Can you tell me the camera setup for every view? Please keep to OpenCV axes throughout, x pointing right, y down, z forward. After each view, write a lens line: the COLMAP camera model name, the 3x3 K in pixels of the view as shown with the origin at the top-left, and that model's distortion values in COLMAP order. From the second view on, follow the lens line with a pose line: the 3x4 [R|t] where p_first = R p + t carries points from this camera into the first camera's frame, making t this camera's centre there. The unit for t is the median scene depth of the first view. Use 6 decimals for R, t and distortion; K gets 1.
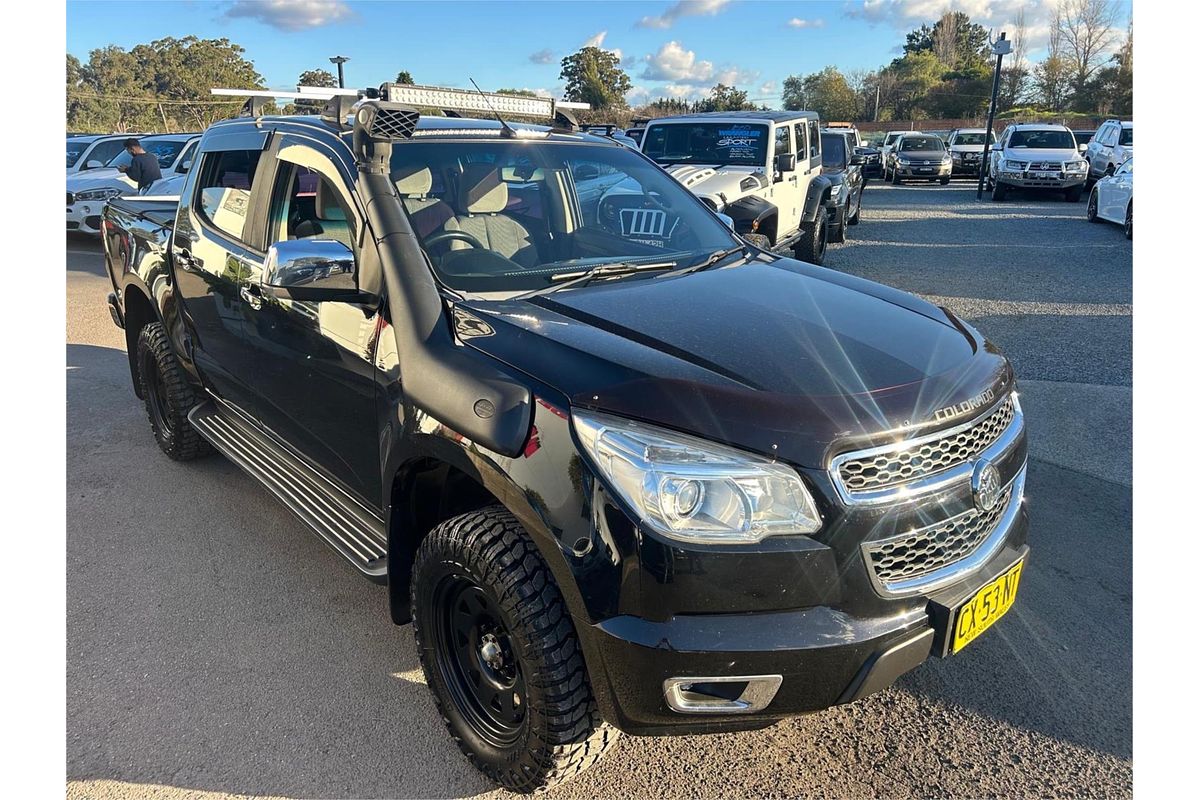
lens RADIAL K [[782.7, 0, 609.0], [0, 782.7, 402.3], [0, 0, 1]] dist [0.047402, -0.048346]
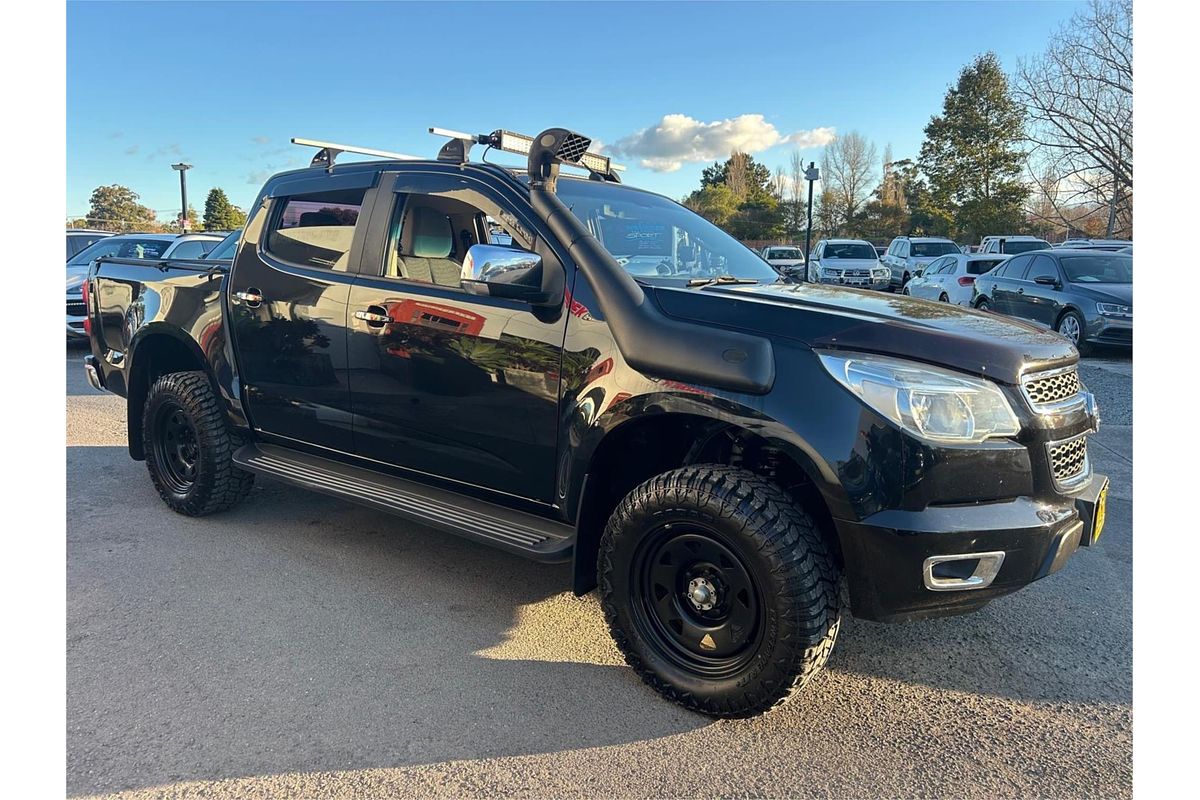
lens RADIAL K [[785.3, 0, 600.0], [0, 785.3, 400.0], [0, 0, 1]] dist [0.045683, -0.046716]
pose [[0.977718, -0.029519, 0.207835, -0.345432], [0.059421, 0.988489, -0.139135, 0.128932], [-0.201336, 0.148384, 0.968218, -0.060935]]
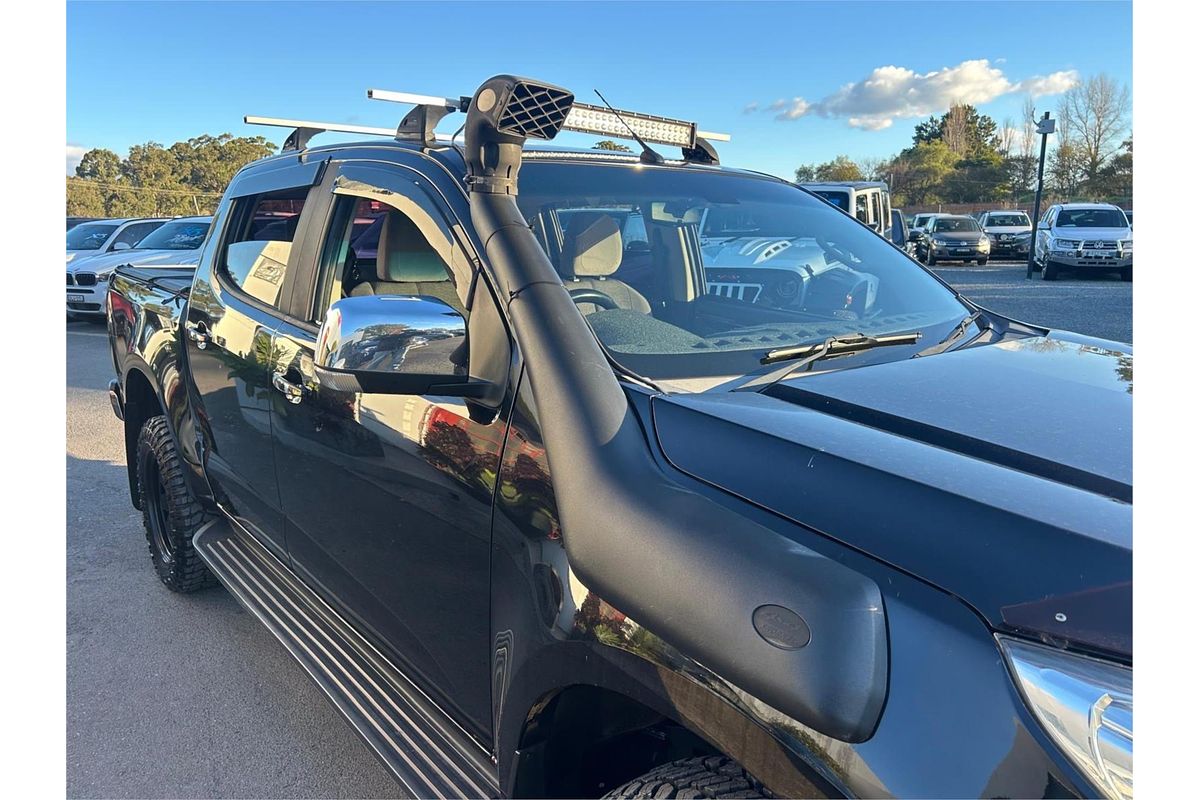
lens RADIAL K [[785.3, 0, 600.0], [0, 785.3, 400.0], [0, 0, 1]] dist [0.045683, -0.046716]
pose [[0.999579, -0.000093, -0.028997, -0.143978], [-0.003010, 0.994263, -0.106922, -0.042983], [0.028841, 0.106964, 0.993844, 0.288139]]
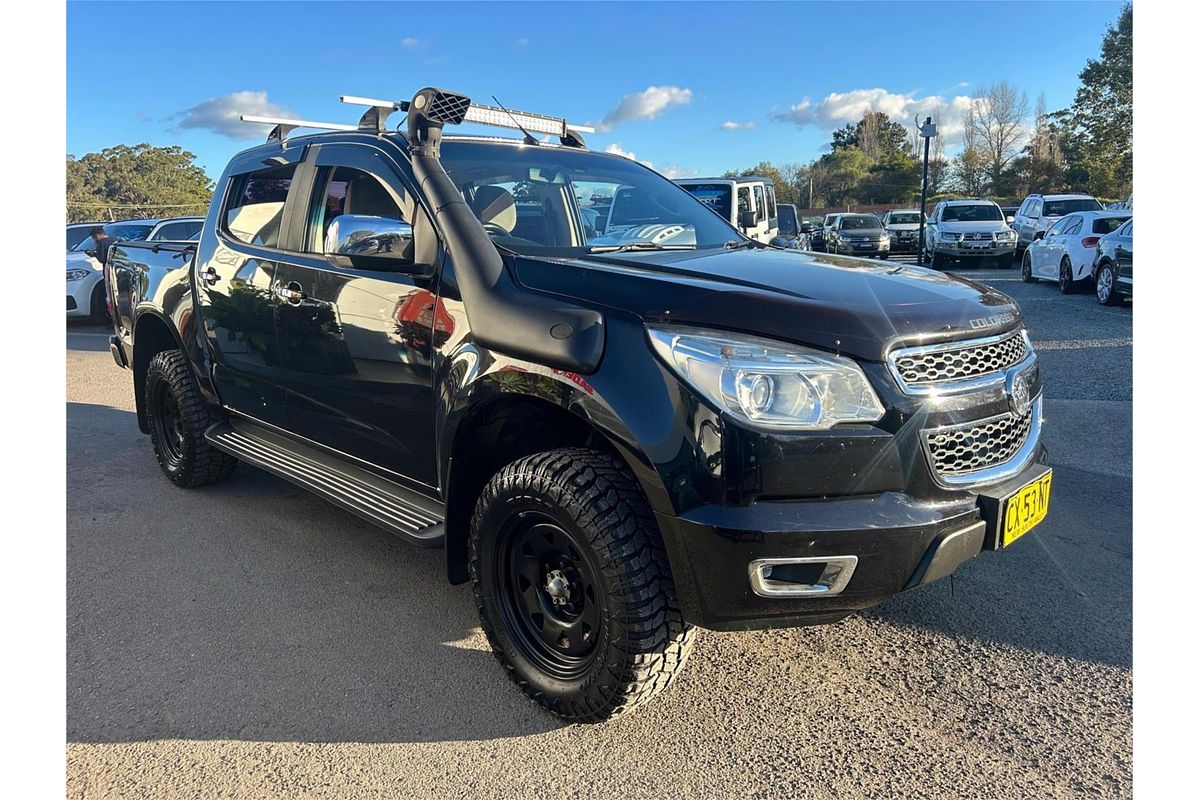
lens RADIAL K [[783.3, 0, 601.6], [0, 783.3, 402.1], [0, 0, 1]] dist [0.045263, -0.044414]
pose [[0.998151, -0.032995, 0.051043, -0.091534], [0.038515, 0.993046, -0.111249, 0.128819], [-0.047017, 0.113009, 0.992481, -0.035794]]
